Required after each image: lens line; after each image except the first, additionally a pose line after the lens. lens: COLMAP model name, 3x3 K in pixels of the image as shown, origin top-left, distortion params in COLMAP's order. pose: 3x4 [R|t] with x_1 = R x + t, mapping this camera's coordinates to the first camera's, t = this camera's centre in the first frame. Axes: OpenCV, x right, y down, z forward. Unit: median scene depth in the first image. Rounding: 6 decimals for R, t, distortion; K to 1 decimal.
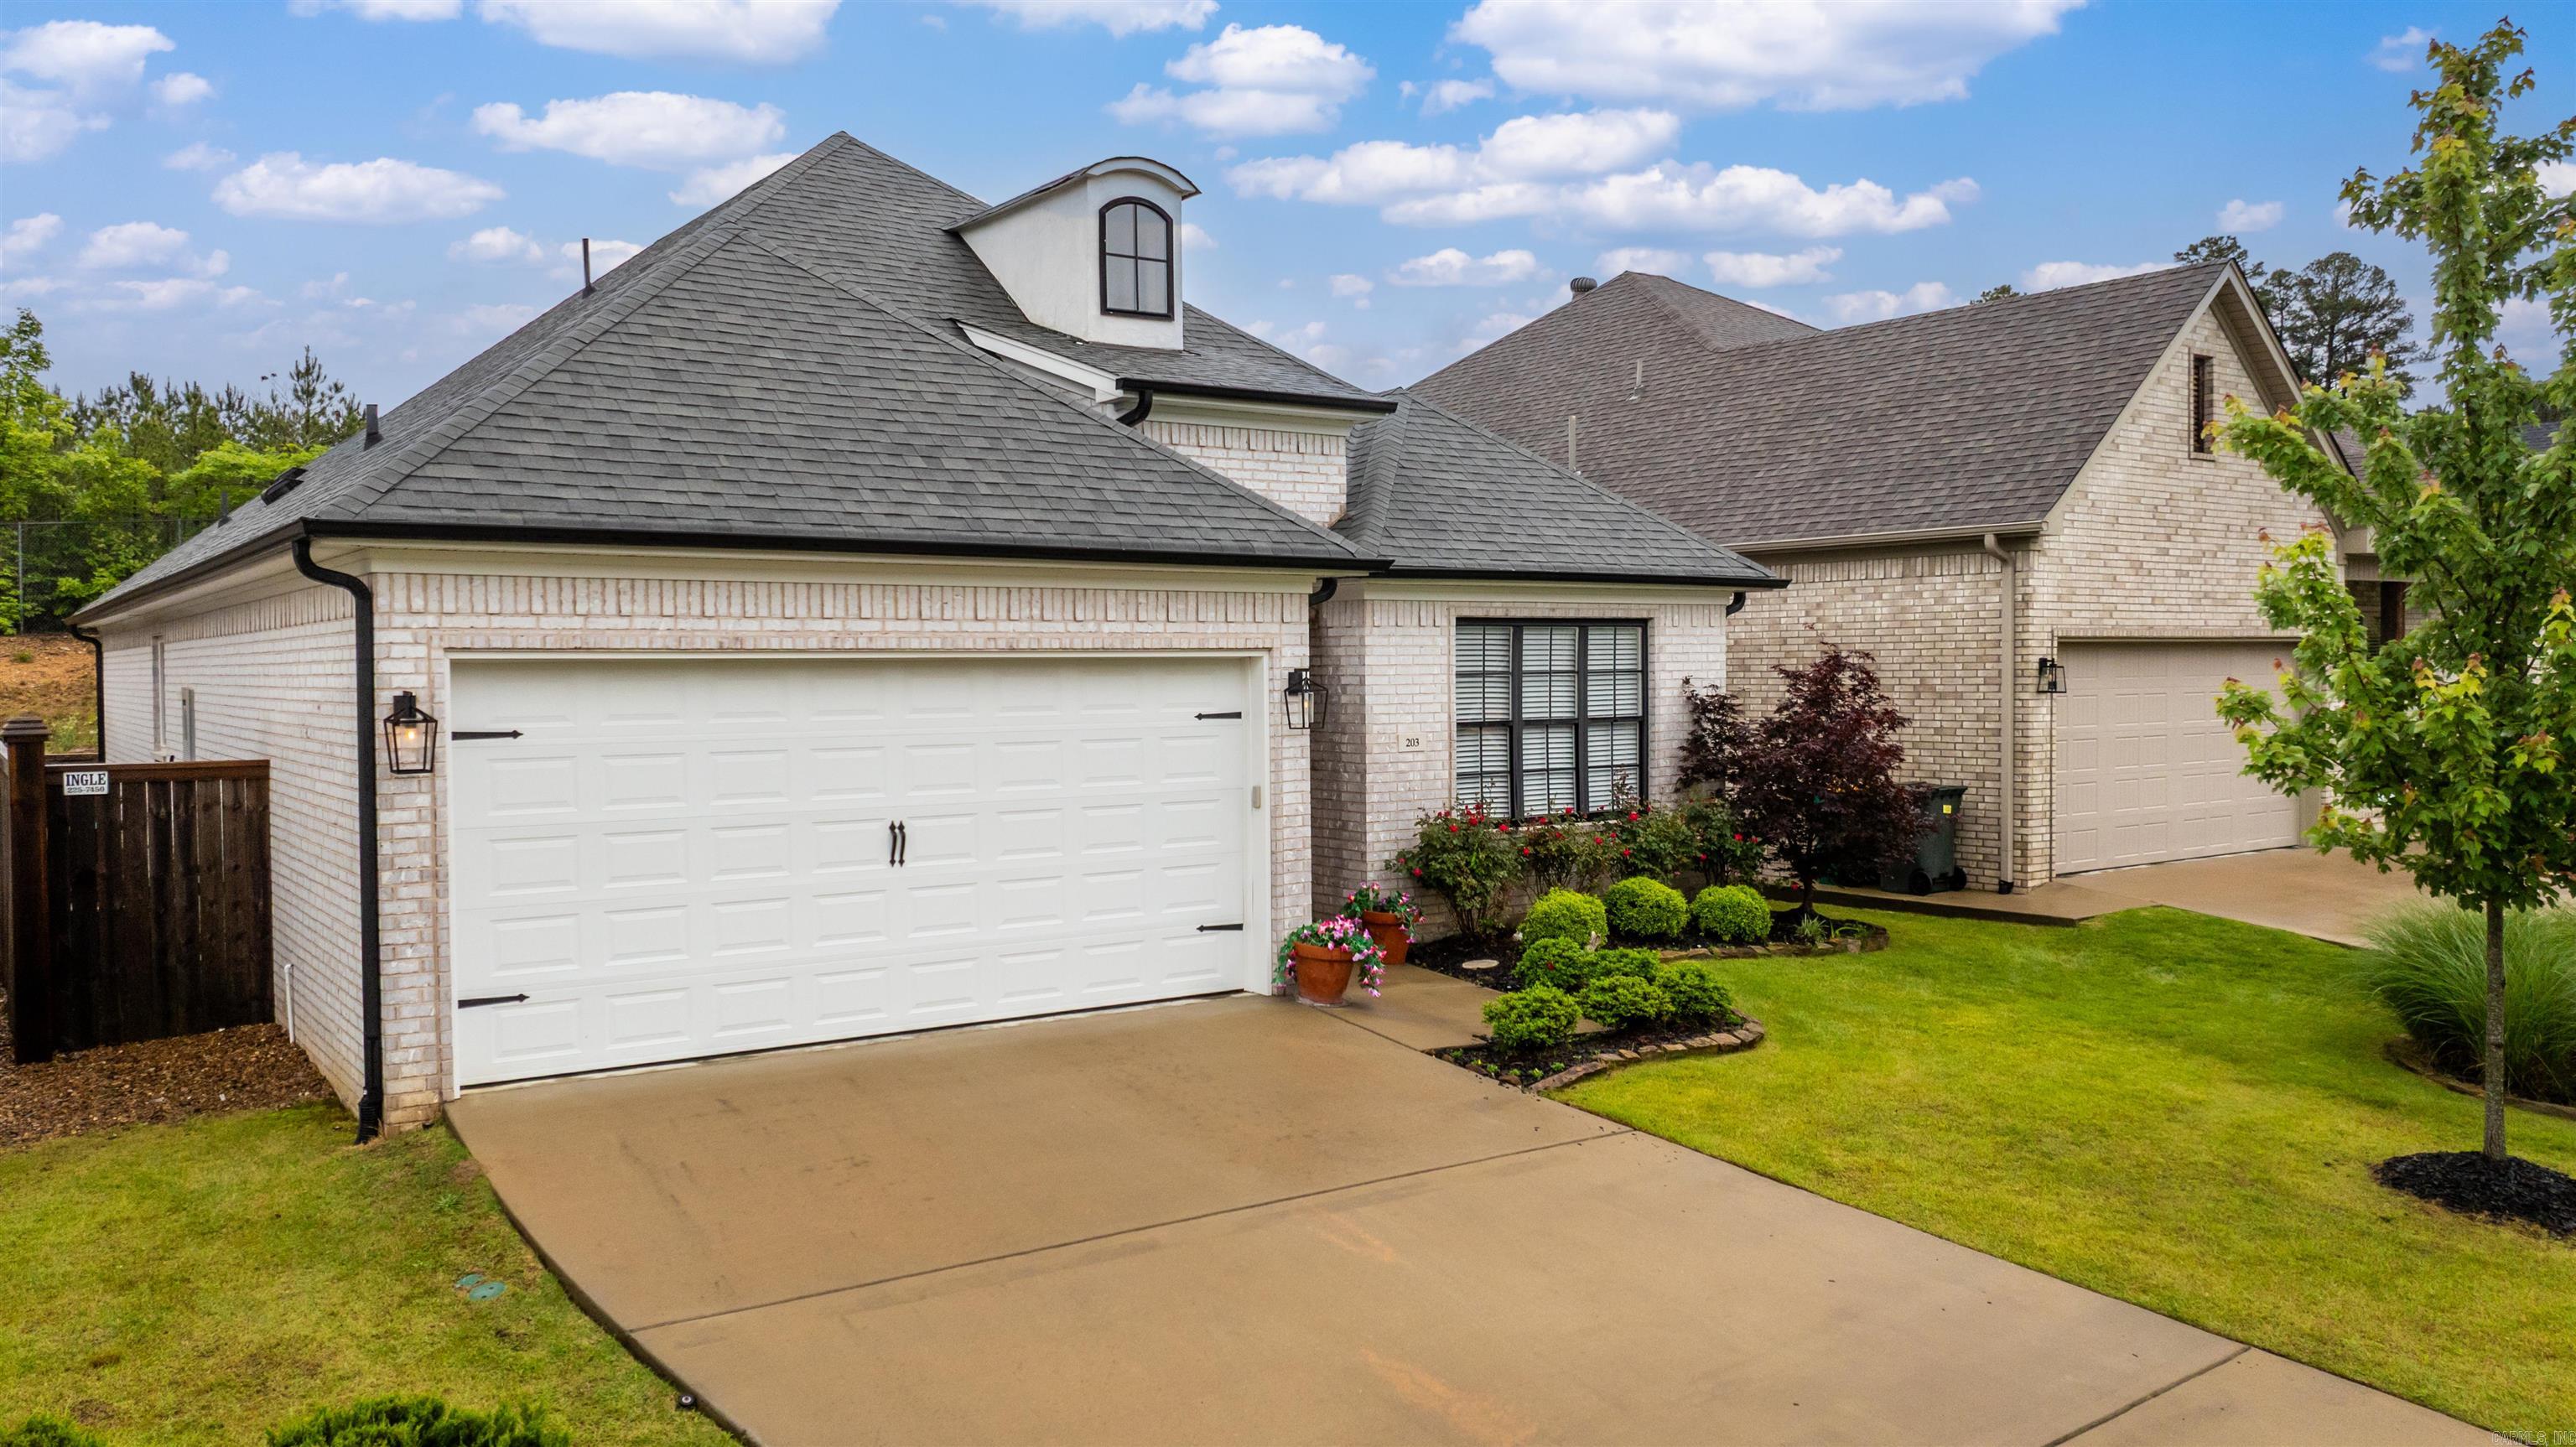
lens RADIAL K [[1905.5, 0, 1217.3], [0, 1905.5, 708.8], [0, 0, 1]] dist [-0.012953, -0.003787]
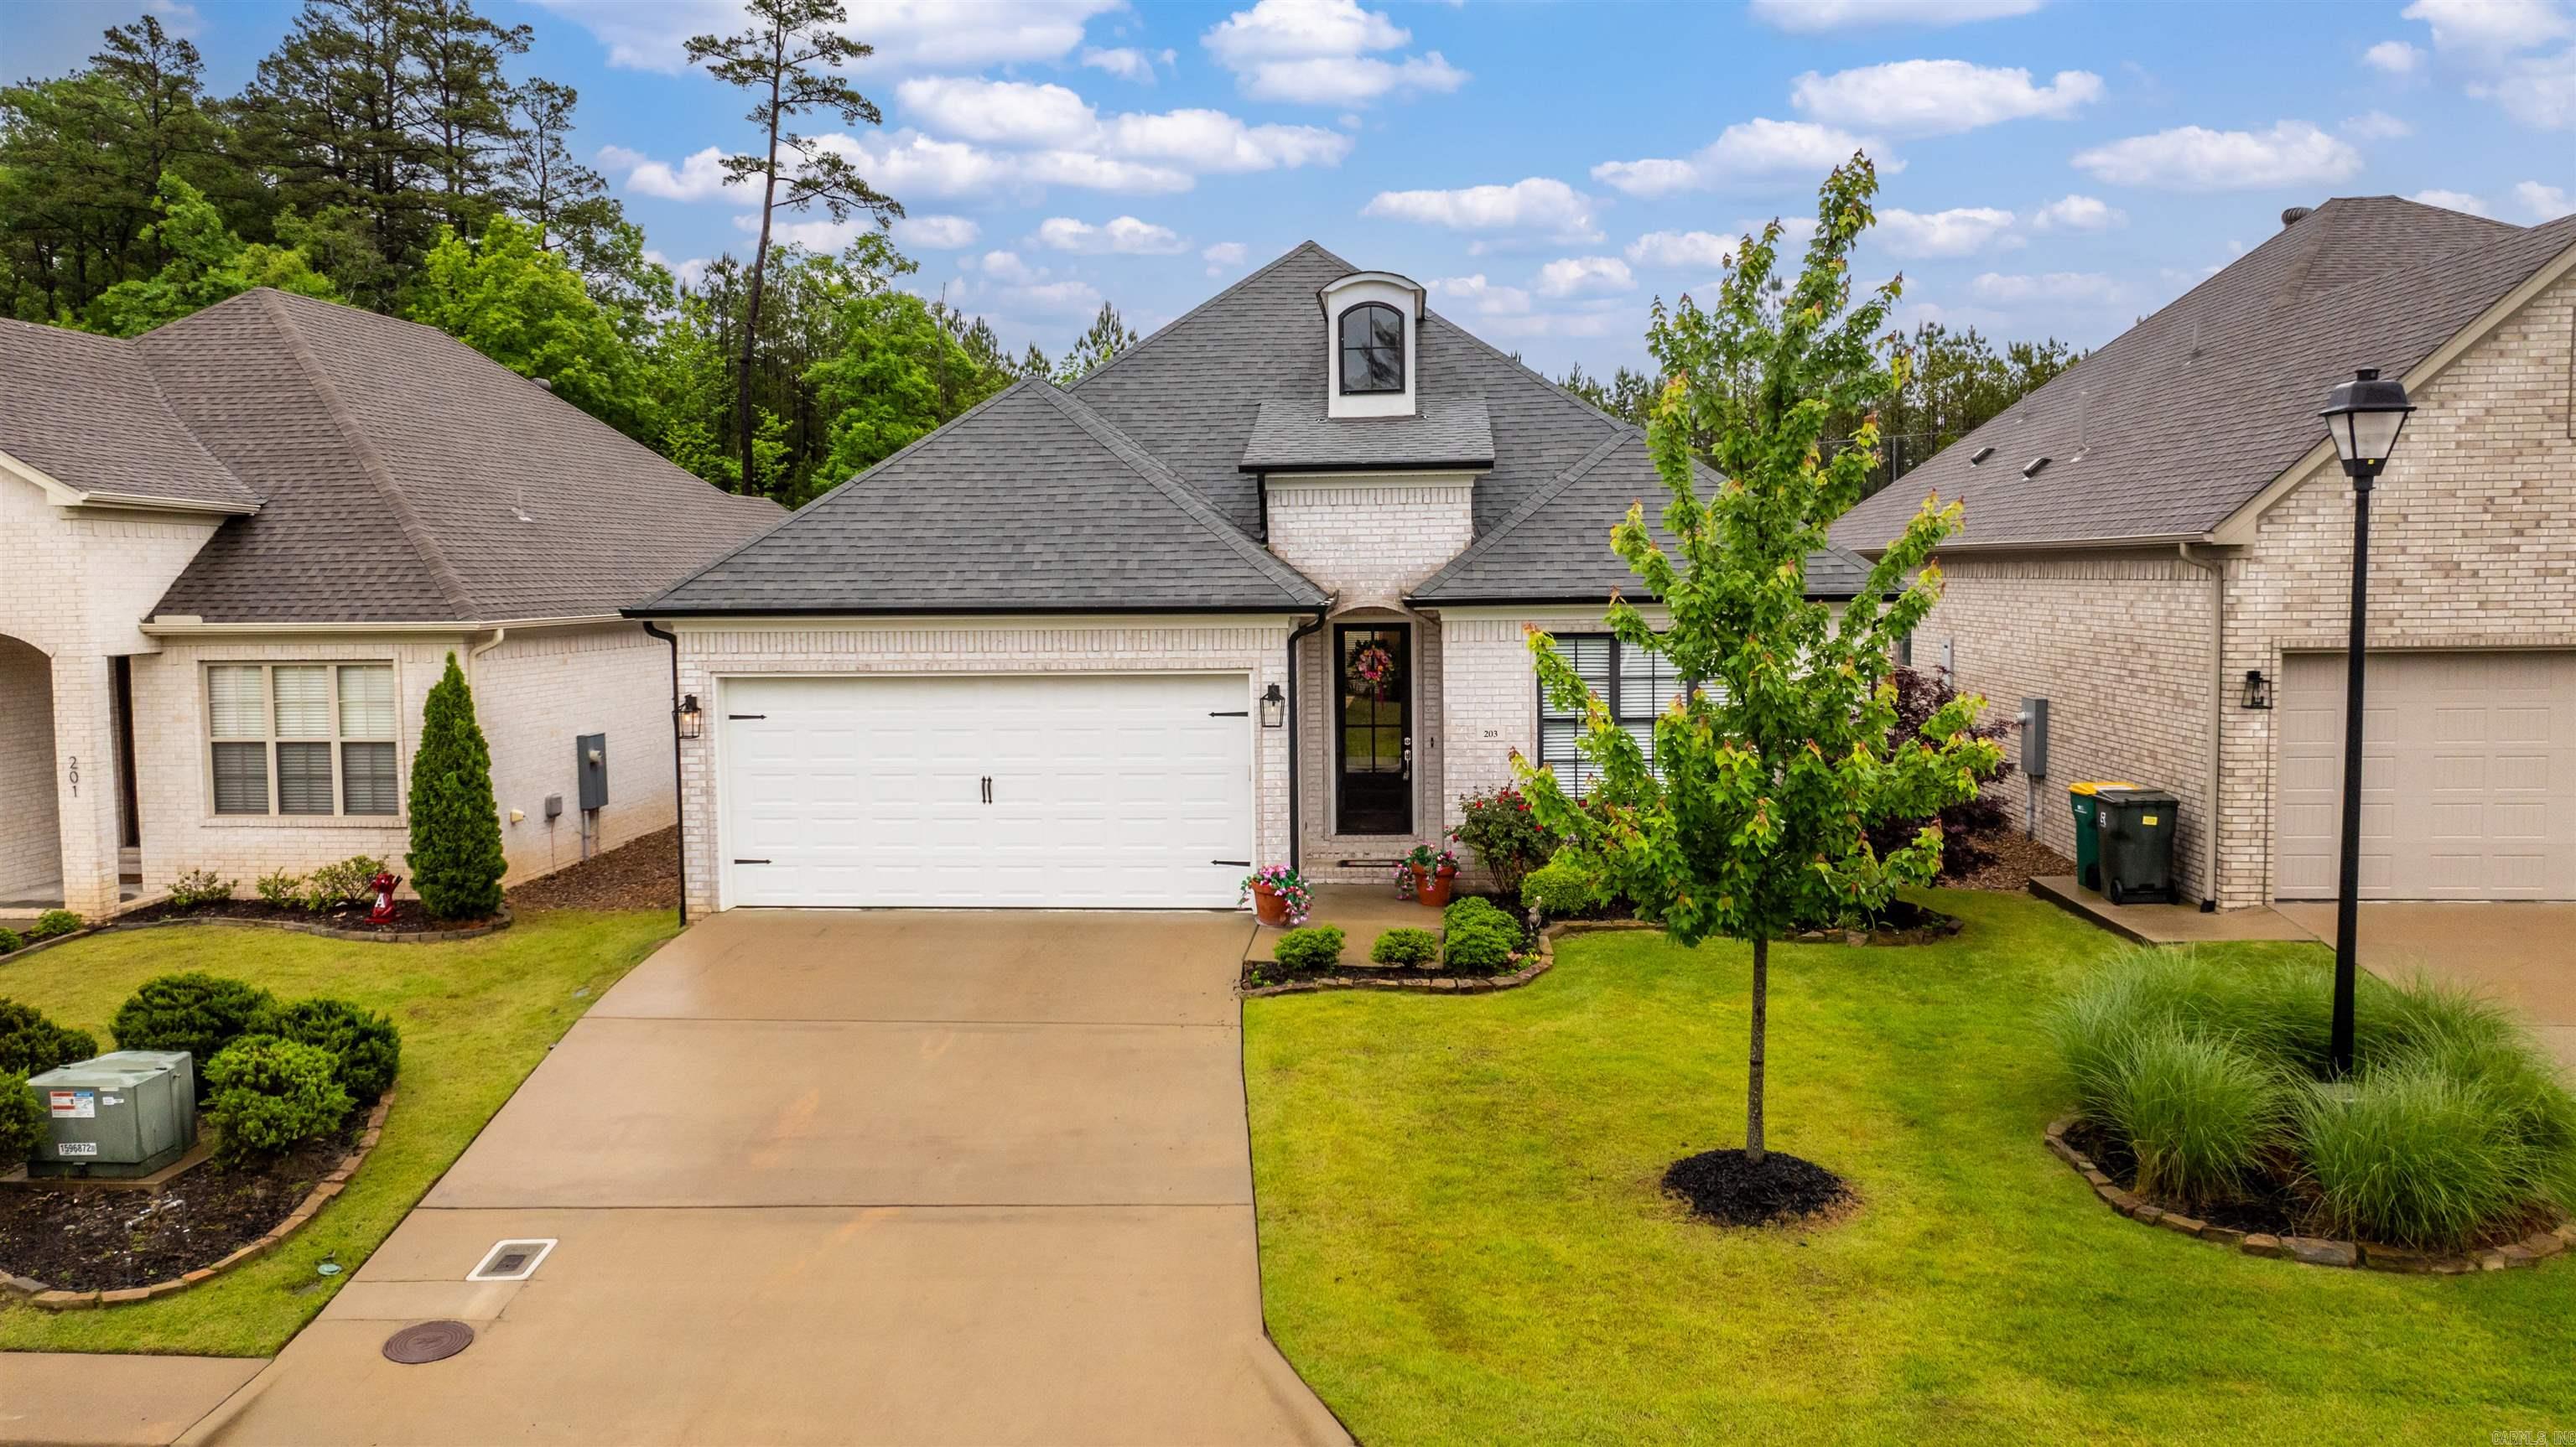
lens RADIAL K [[1905.5, 0, 1217.3], [0, 1905.5, 708.8], [0, 0, 1]] dist [-0.012953, -0.003787]
pose [[0.764779, 0.042190, -0.642910, 0.768516], [-0.007073, 0.998343, 0.057101, -0.068939], [0.644254, -0.039123, 0.763811, -0.072814]]
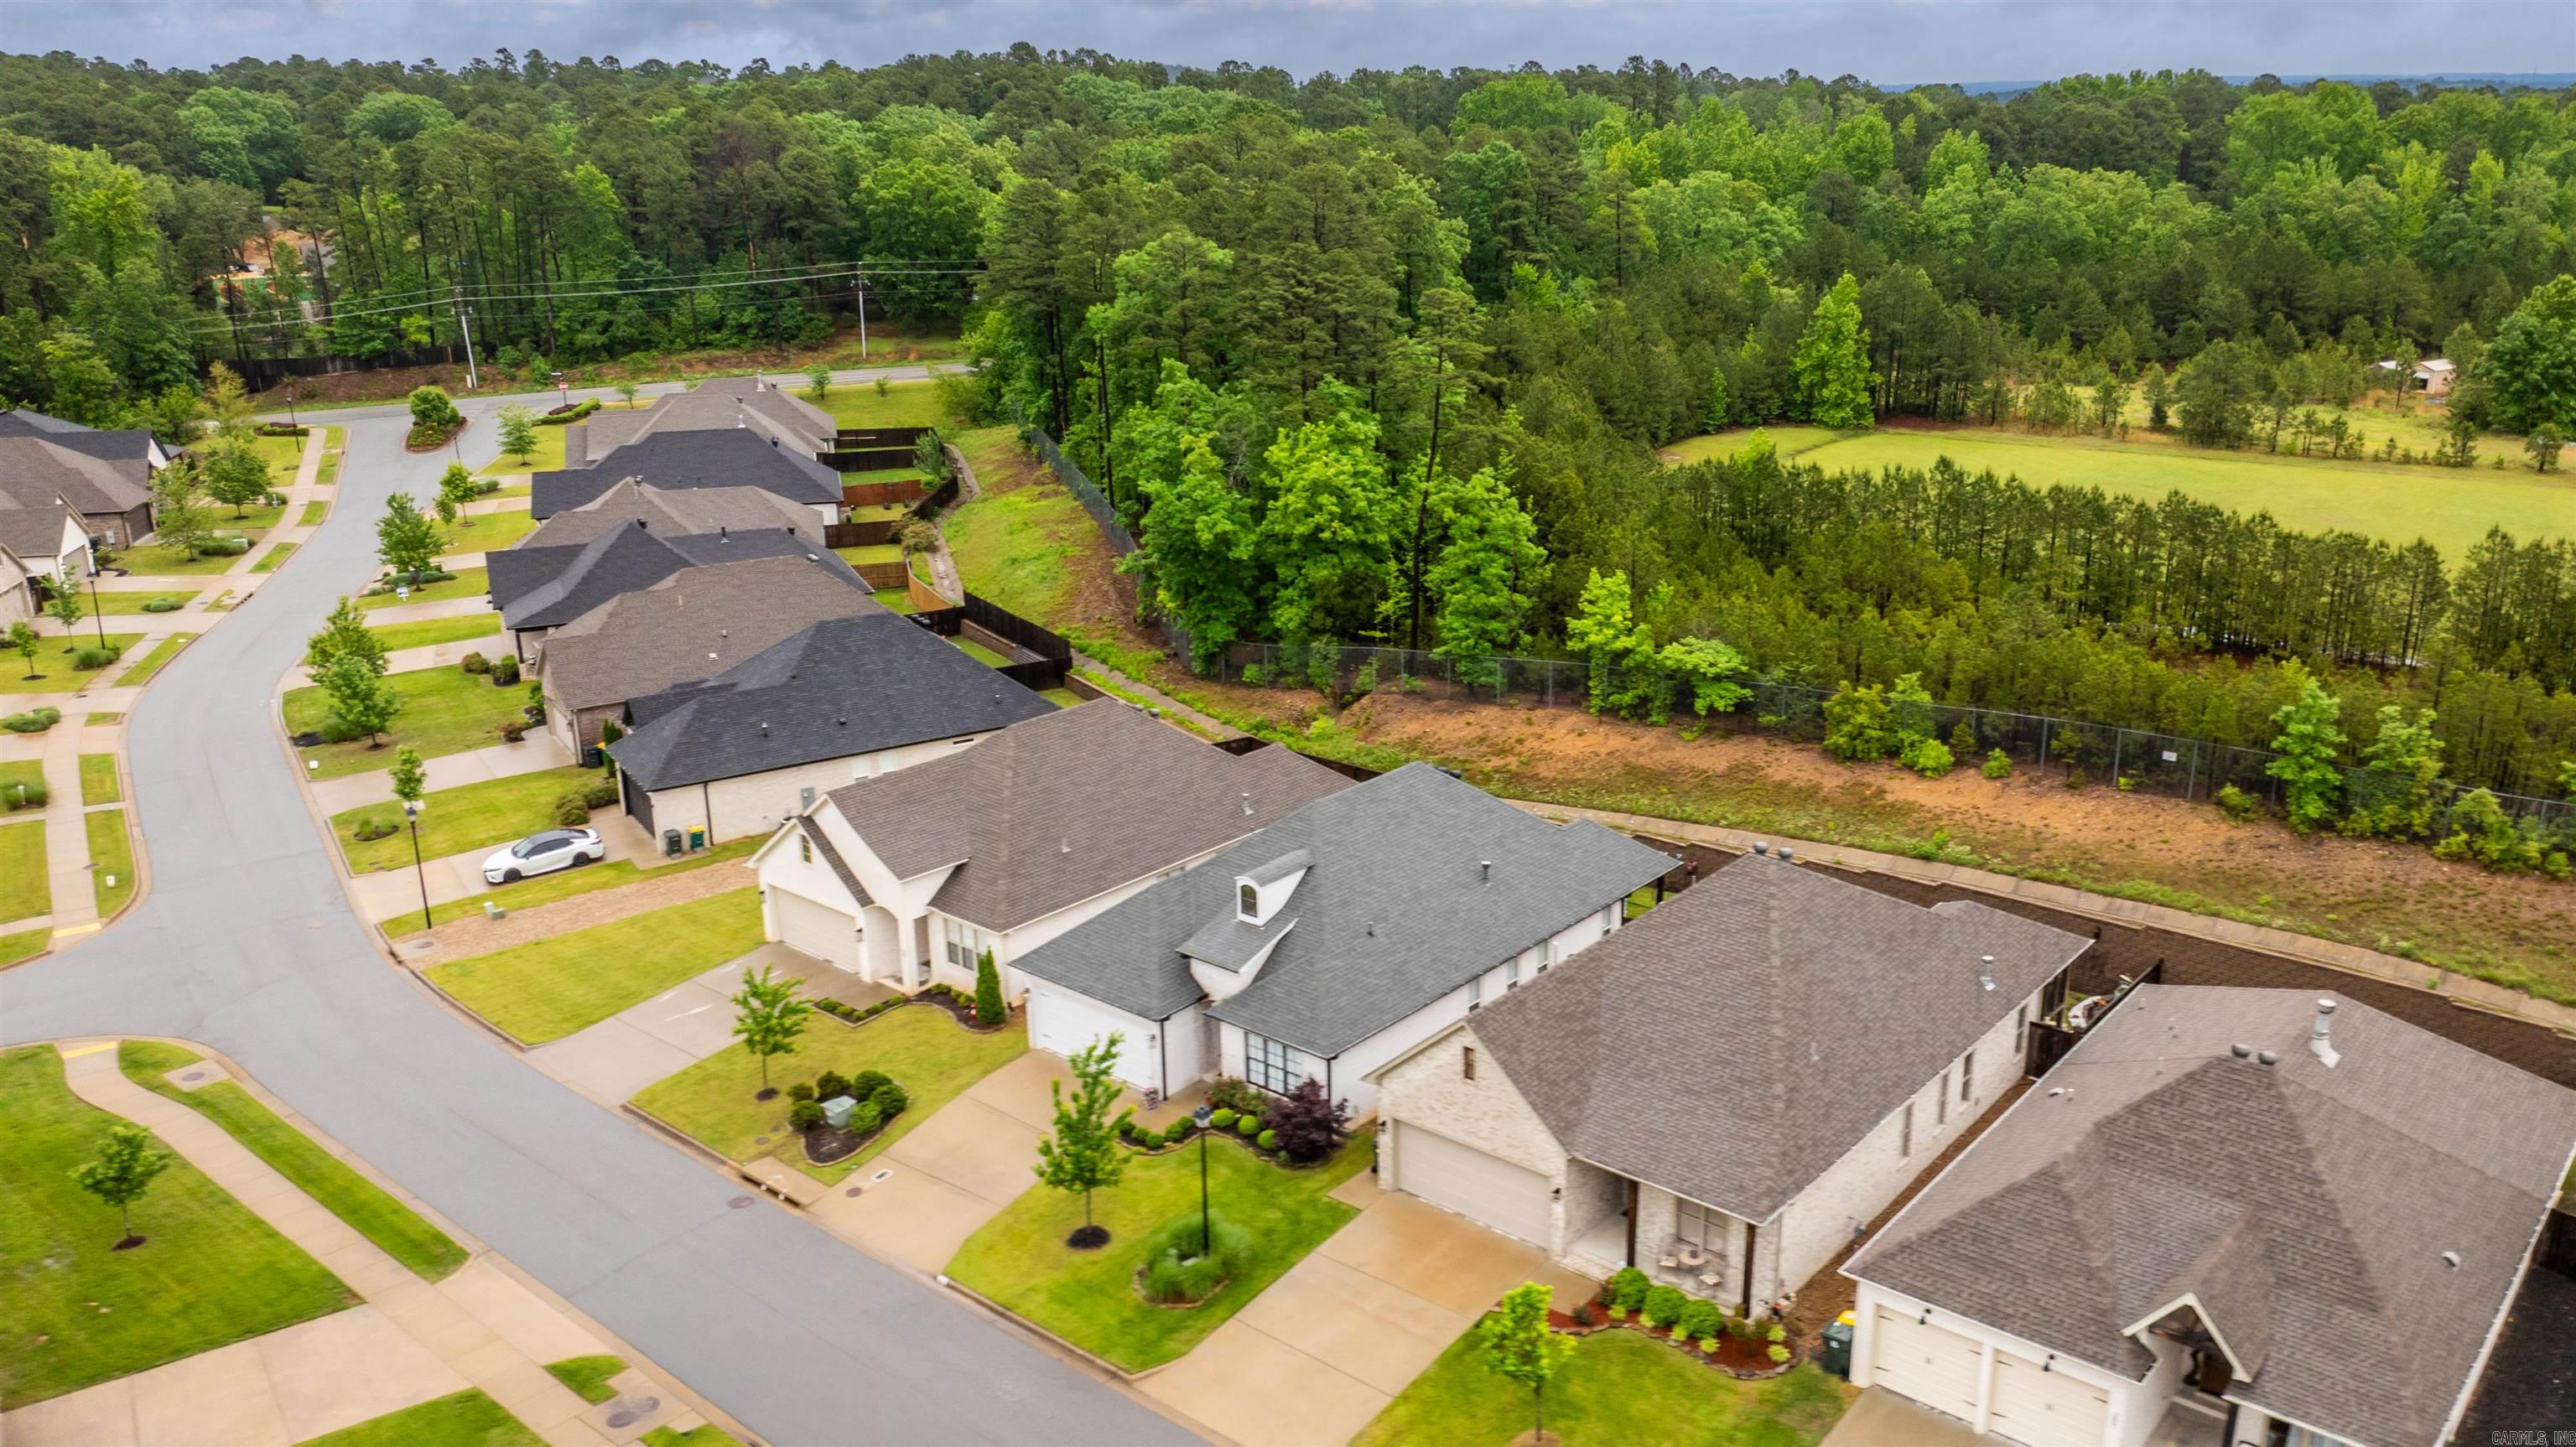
lens RADIAL K [[1955.8, 0, 1383.8], [0, 1955.8, 773.2], [0, 0, 1]] dist [-0.008604, -0.005108]
pose [[0.289042, 0.307692, -0.906521, 3.518117], [-0.019213, 0.948614, 0.315853, -1.739725], [0.957124, -0.073878, 0.280101, 0.242128]]
